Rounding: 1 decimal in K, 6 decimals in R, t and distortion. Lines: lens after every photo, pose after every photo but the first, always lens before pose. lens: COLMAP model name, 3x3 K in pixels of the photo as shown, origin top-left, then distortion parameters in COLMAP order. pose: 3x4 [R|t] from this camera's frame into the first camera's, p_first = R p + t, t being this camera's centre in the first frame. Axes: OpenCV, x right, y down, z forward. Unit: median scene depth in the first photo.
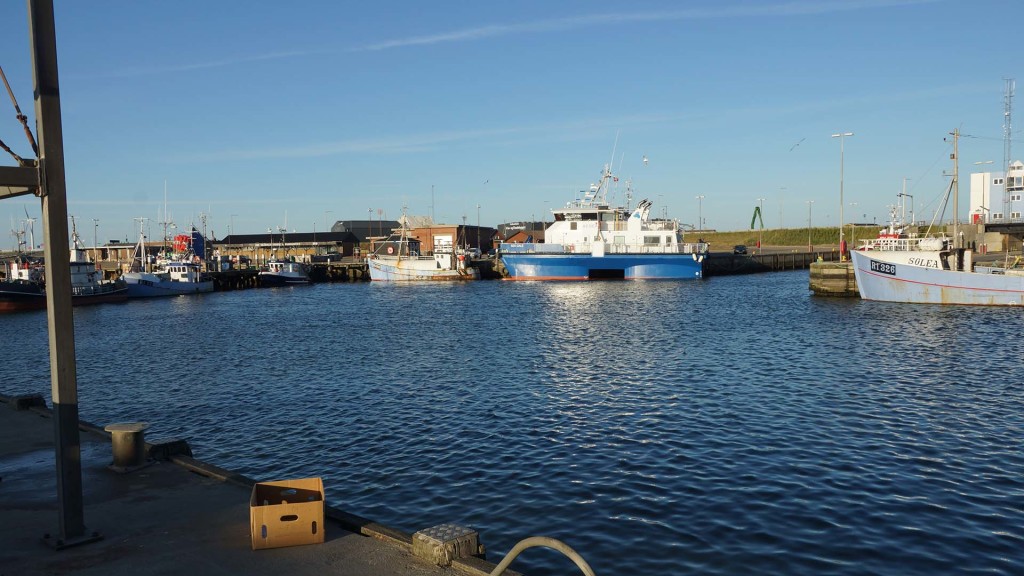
lens RADIAL K [[857.1, 0, 515.8], [0, 857.1, 289.6], [0, 0, 1]] dist [0.028697, 0.004690]
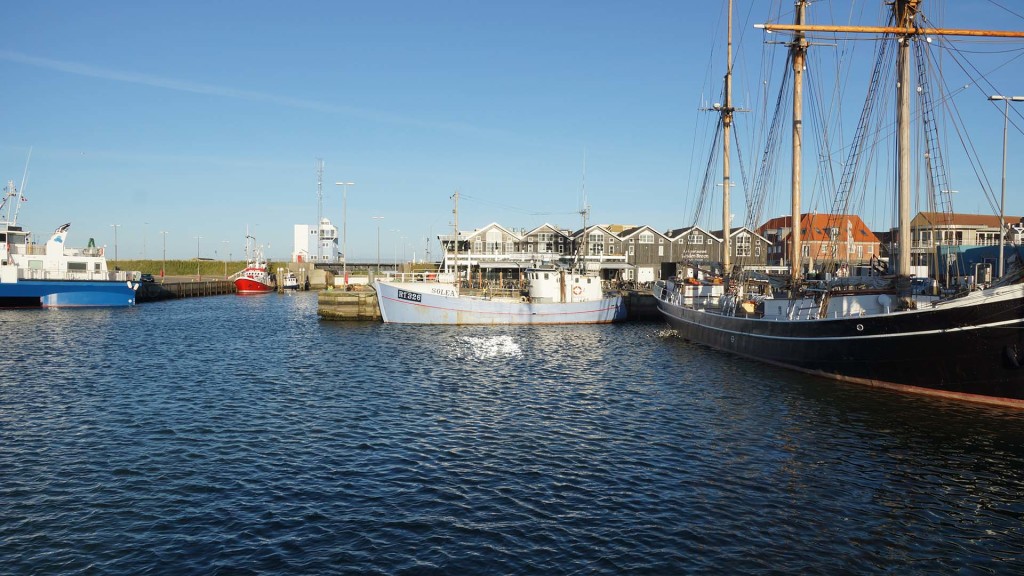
lens RADIAL K [[684.7, 0, 515.9], [0, 684.7, 292.3], [0, 0, 1]] dist [-0.018954, 0.018972]
pose [[0.630842, 0.004811, 0.775896, -0.119898], [0.018192, 0.999614, -0.020989, -0.003870], [-0.775698, 0.027356, 0.630511, 0.138089]]
